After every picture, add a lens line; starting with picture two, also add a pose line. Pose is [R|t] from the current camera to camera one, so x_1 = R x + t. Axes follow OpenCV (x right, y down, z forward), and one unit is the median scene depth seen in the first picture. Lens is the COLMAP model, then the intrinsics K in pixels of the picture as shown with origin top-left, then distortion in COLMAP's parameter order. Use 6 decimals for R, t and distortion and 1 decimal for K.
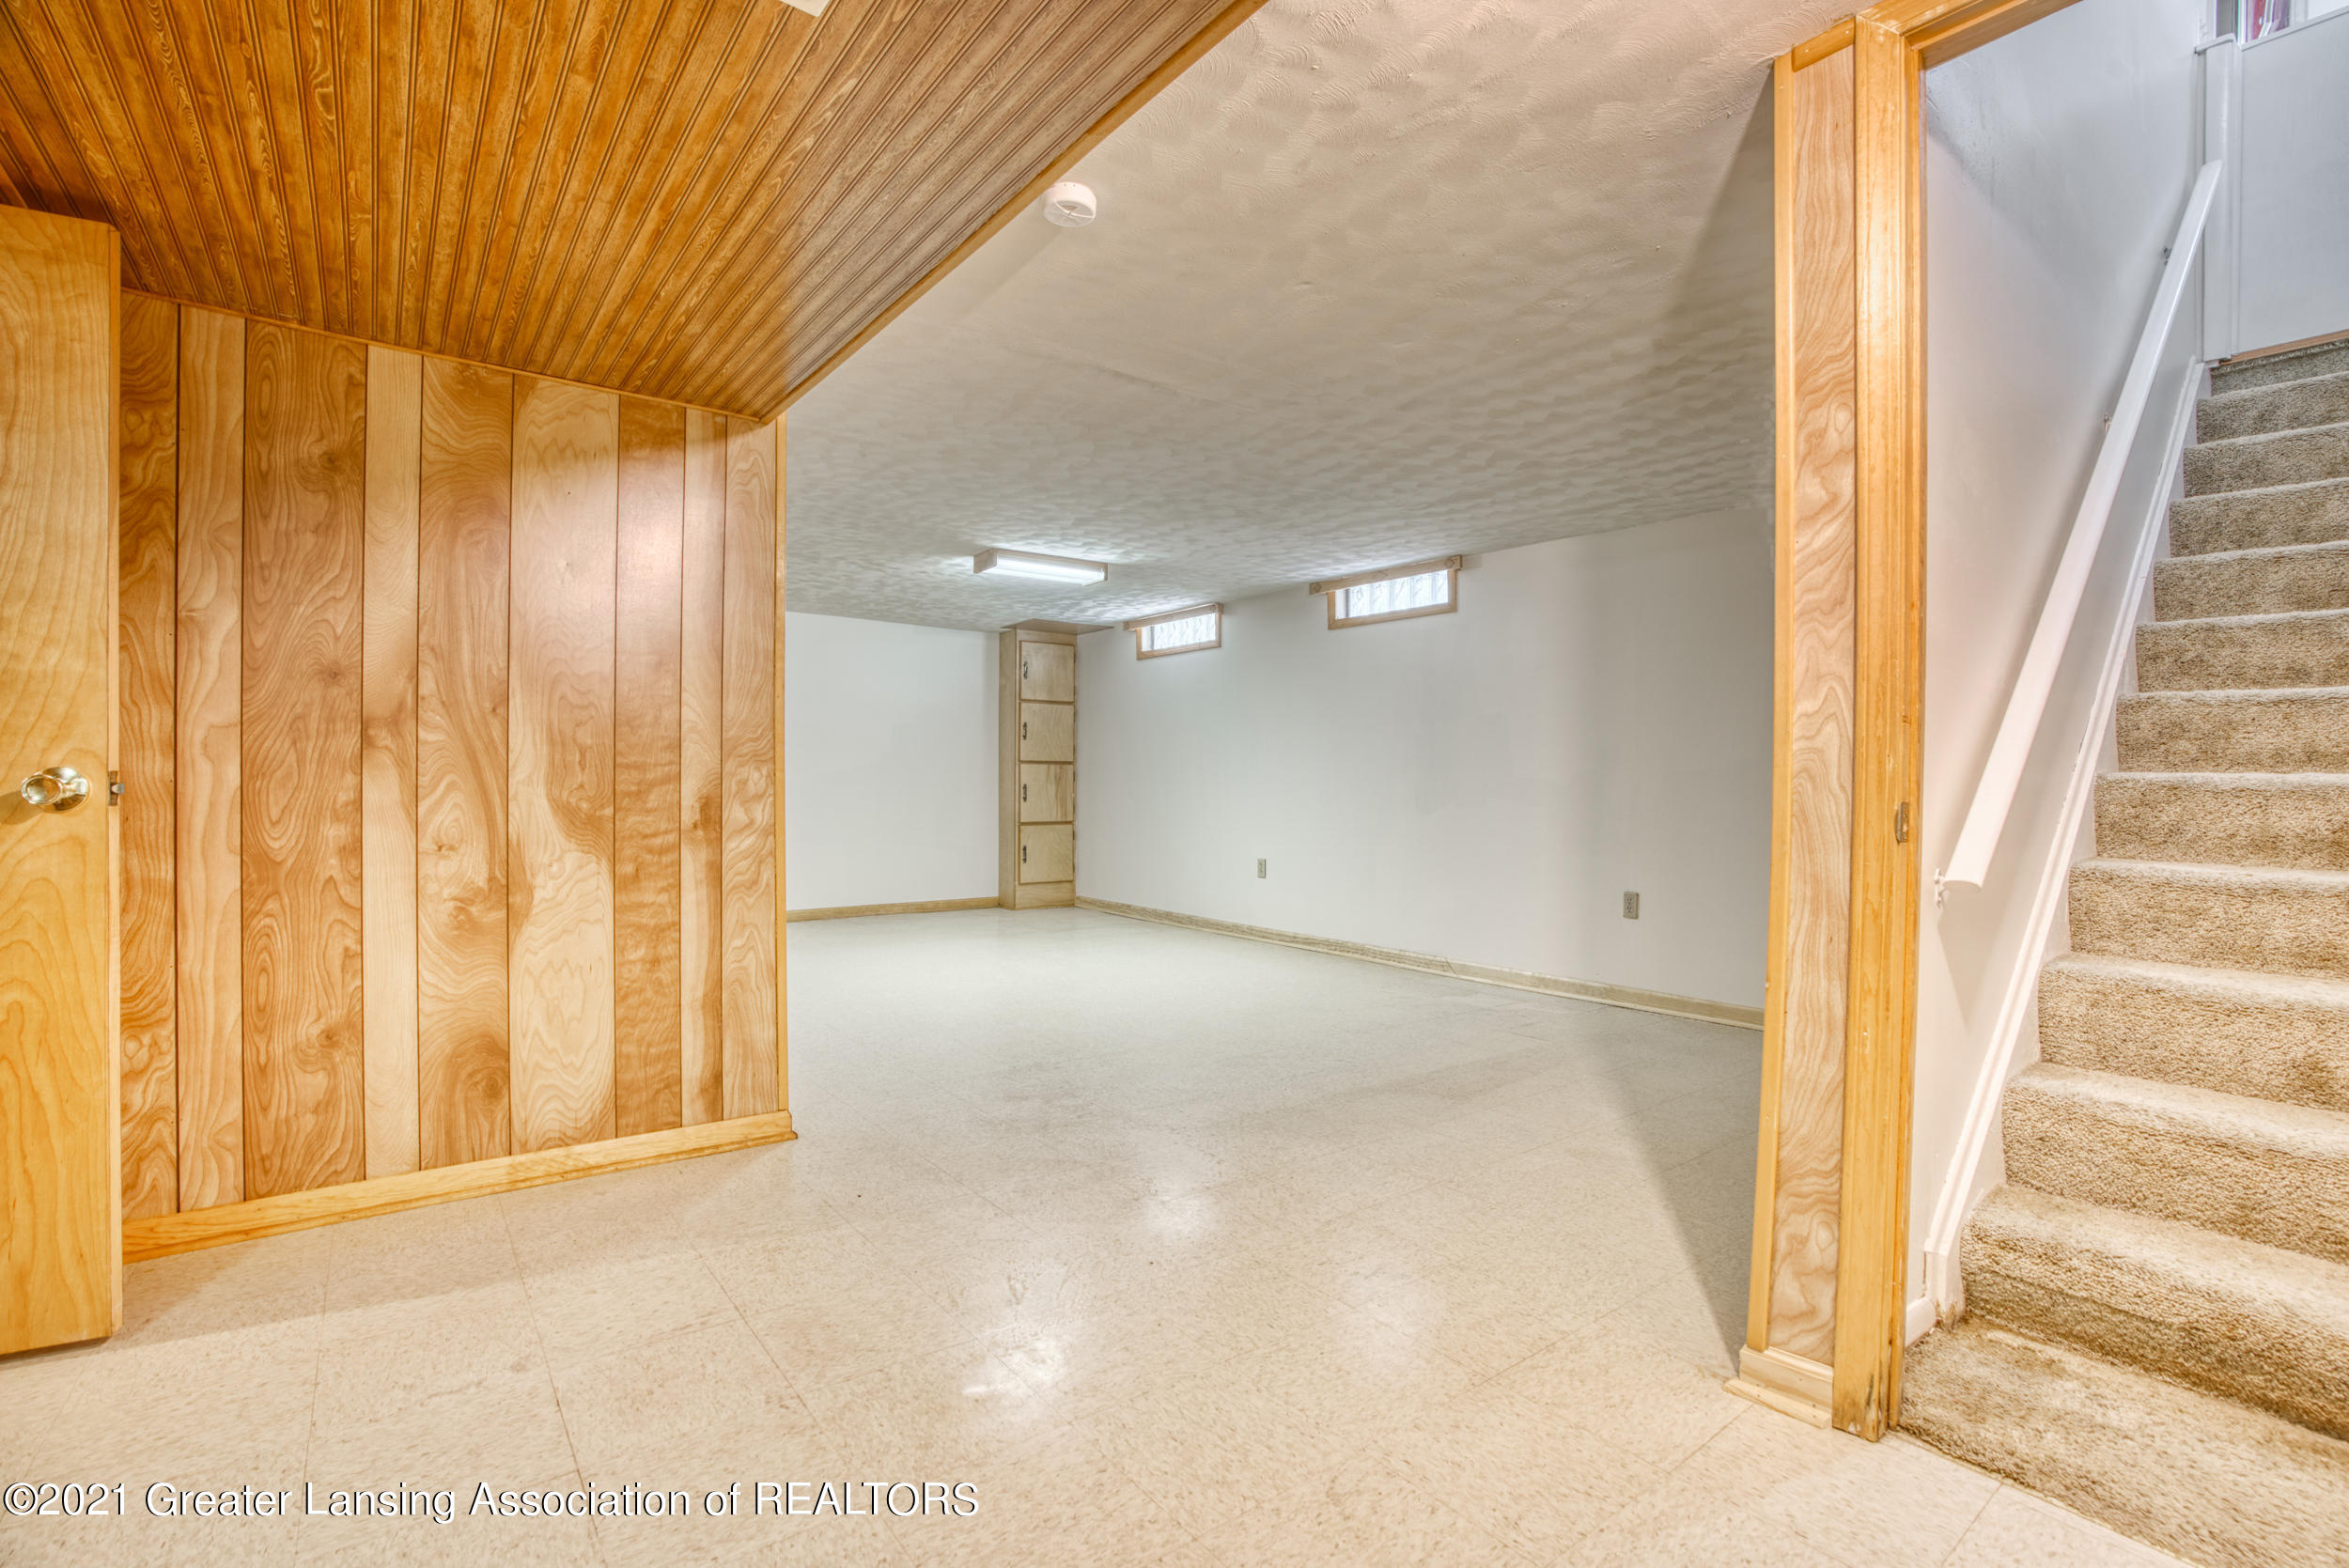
lens RADIAL K [[1078.3, 0, 1174.5], [0, 1078.3, 784.0], [0, 0, 1]] dist [-0.077553, 0.031751]
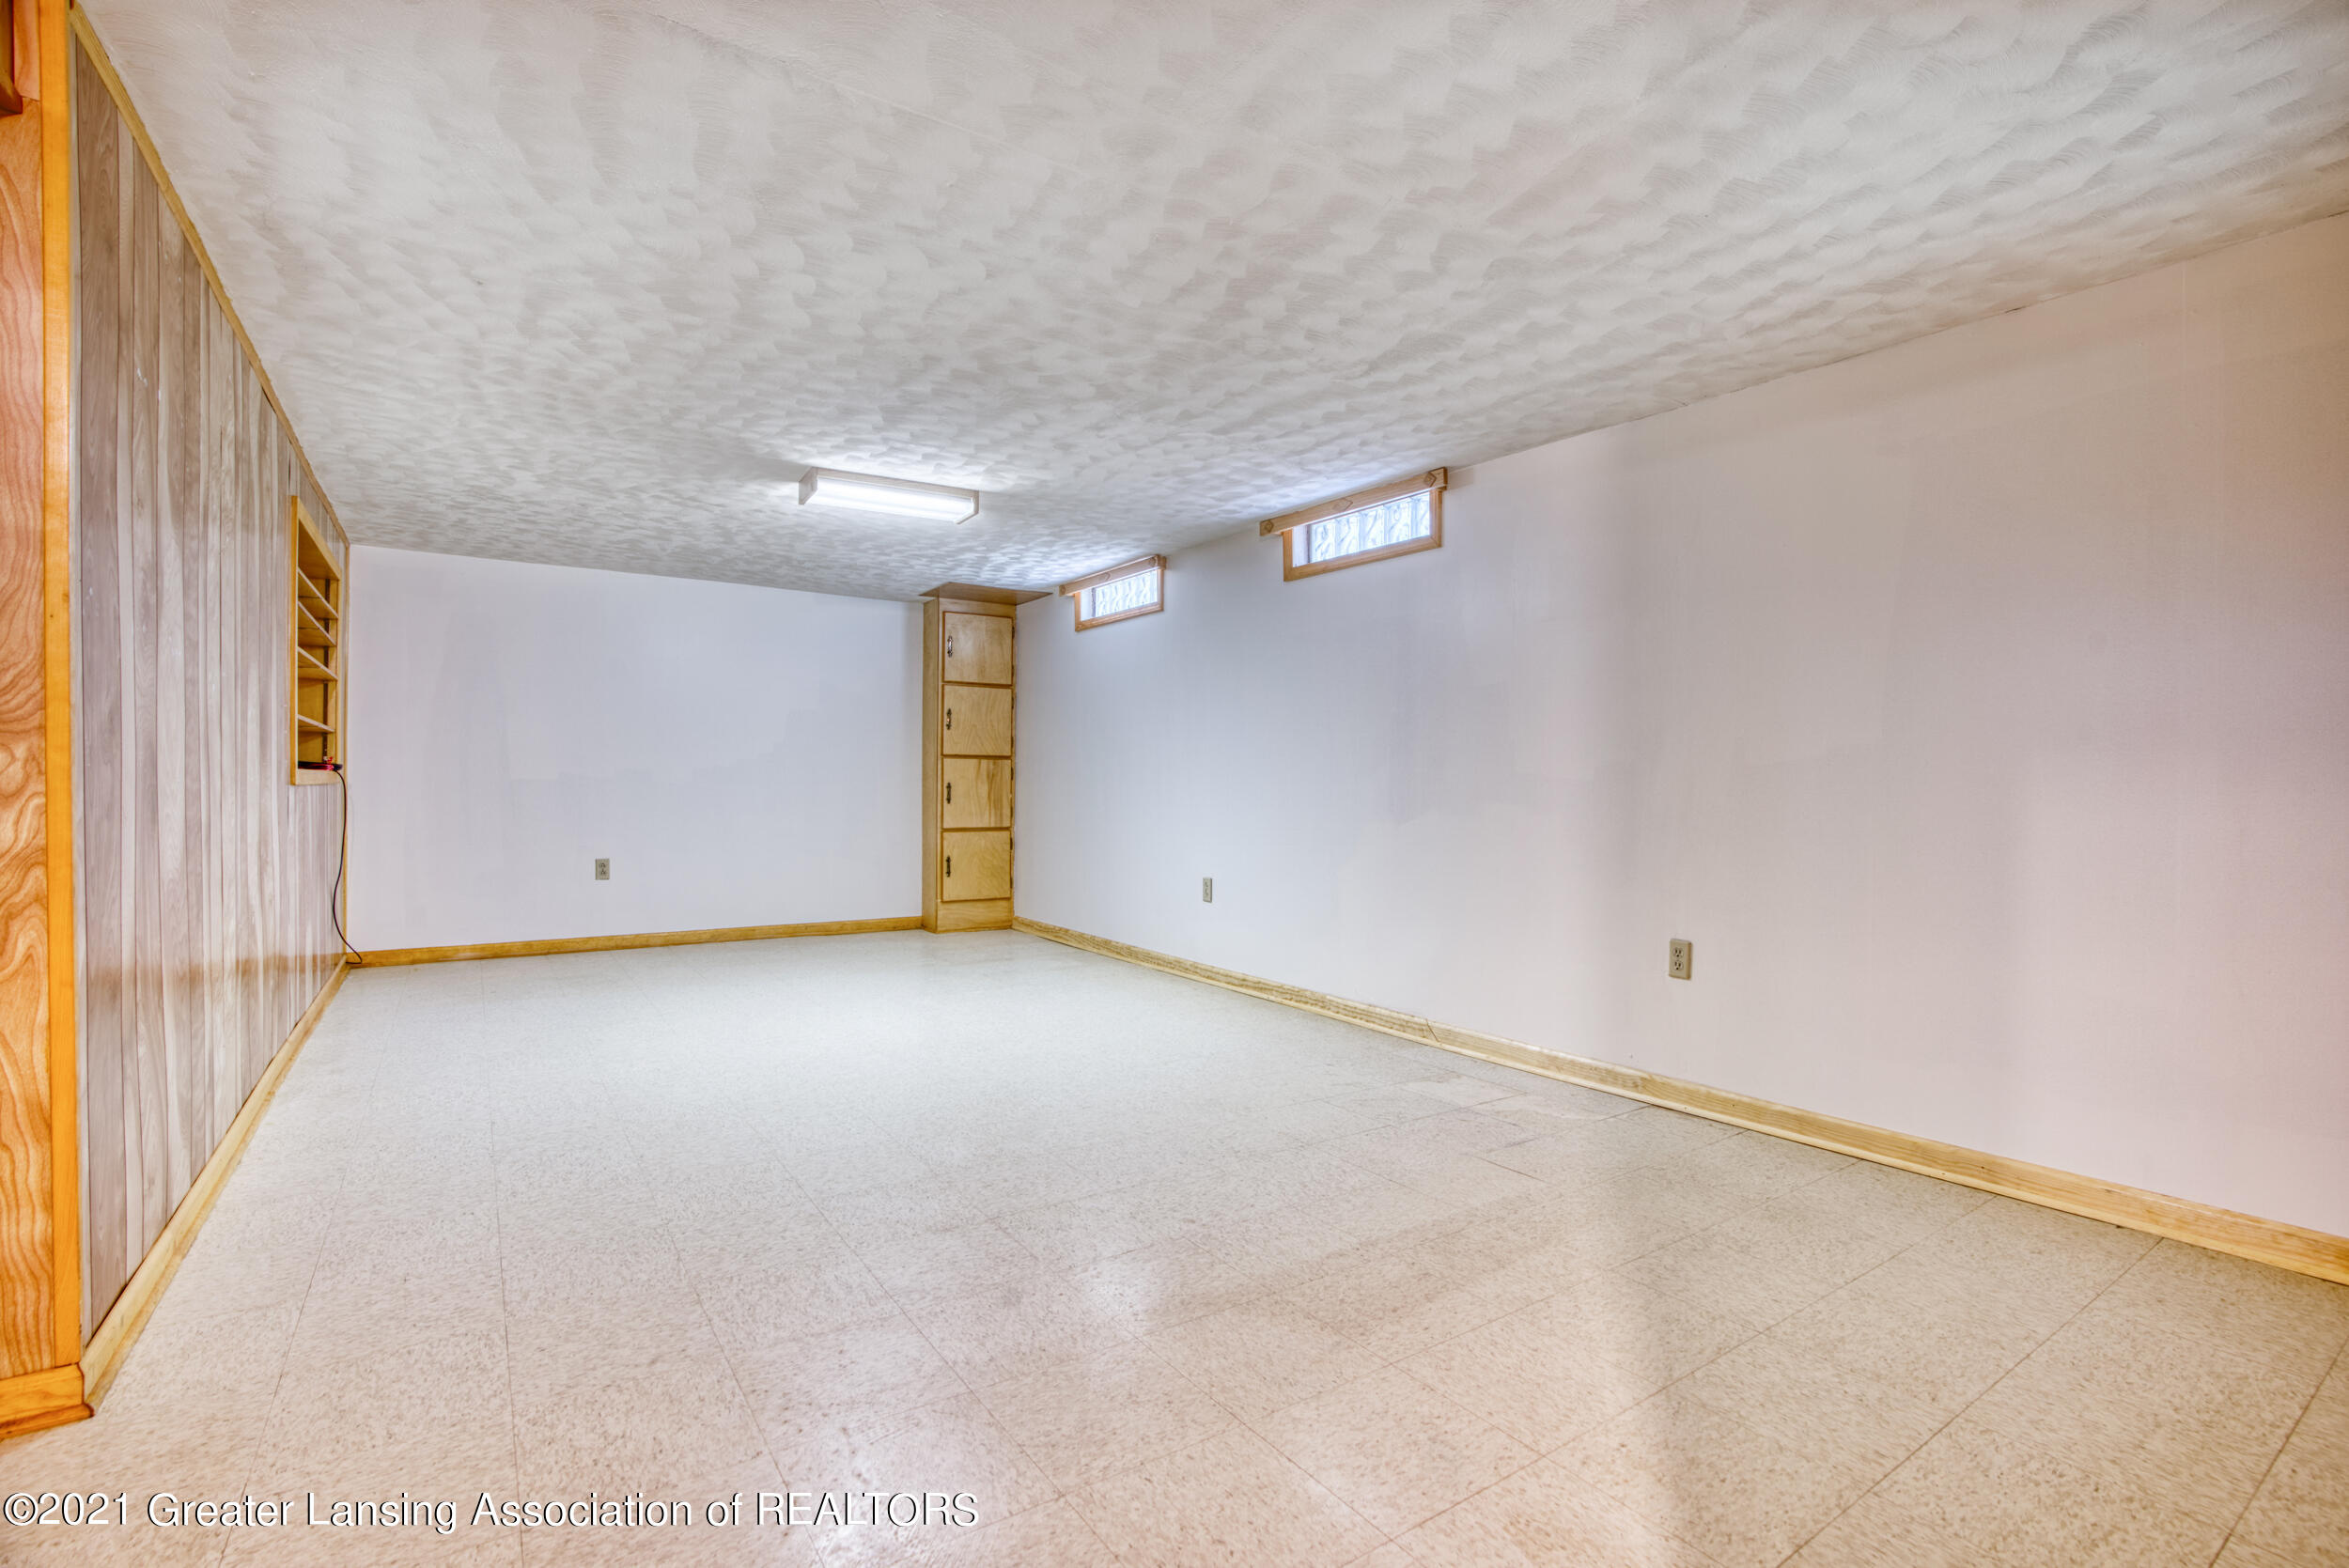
lens RADIAL K [[1078.3, 0, 1174.5], [0, 1078.3, 784.0], [0, 0, 1]] dist [-0.077553, 0.031751]
pose [[0.998343, 0.001416, -0.057529, 0.109812], [-0.001473, 0.999998, -0.000961, 0.002279], [0.057528, 0.001045, 0.998343, 0.230888]]
